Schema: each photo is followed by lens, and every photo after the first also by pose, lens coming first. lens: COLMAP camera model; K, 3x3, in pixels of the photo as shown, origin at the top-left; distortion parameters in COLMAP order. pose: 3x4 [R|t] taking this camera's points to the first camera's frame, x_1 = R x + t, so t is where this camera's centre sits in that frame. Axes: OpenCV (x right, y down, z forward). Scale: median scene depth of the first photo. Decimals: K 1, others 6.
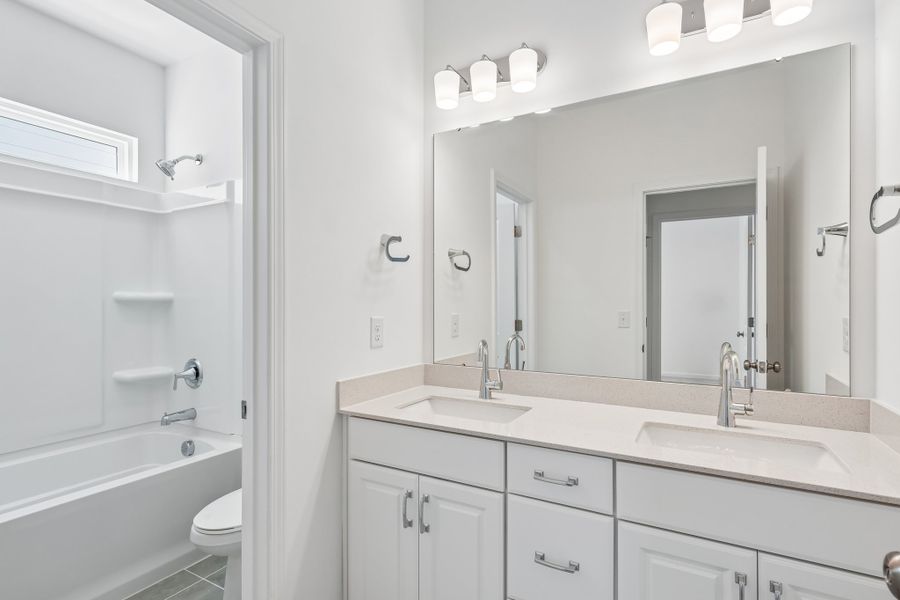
lens RADIAL K [[442.7, 0, 450.5], [0, 442.7, 303.4], [0, 0, 1]] dist [0.001532, -0.000079]
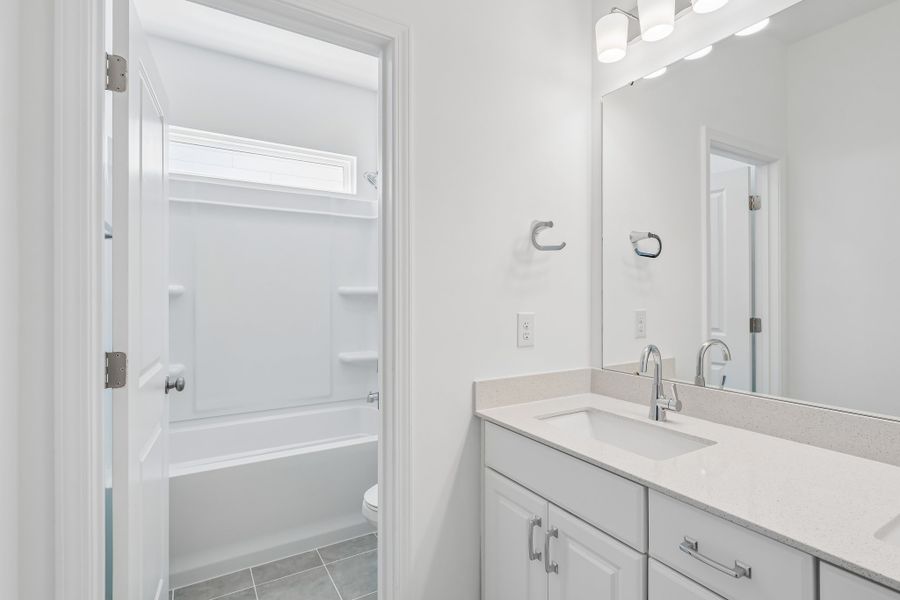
lens RADIAL K [[443.4, 0, 451.0], [0, 443.4, 298.5], [0, 0, 1]] dist [0.000349, 0.000339]
pose [[0.869672, 0.002730, -0.493622, 0.147065], [0.001310, 0.999968, 0.007838, -0.006055], [0.493628, -0.007463, 0.869641, 0.140182]]
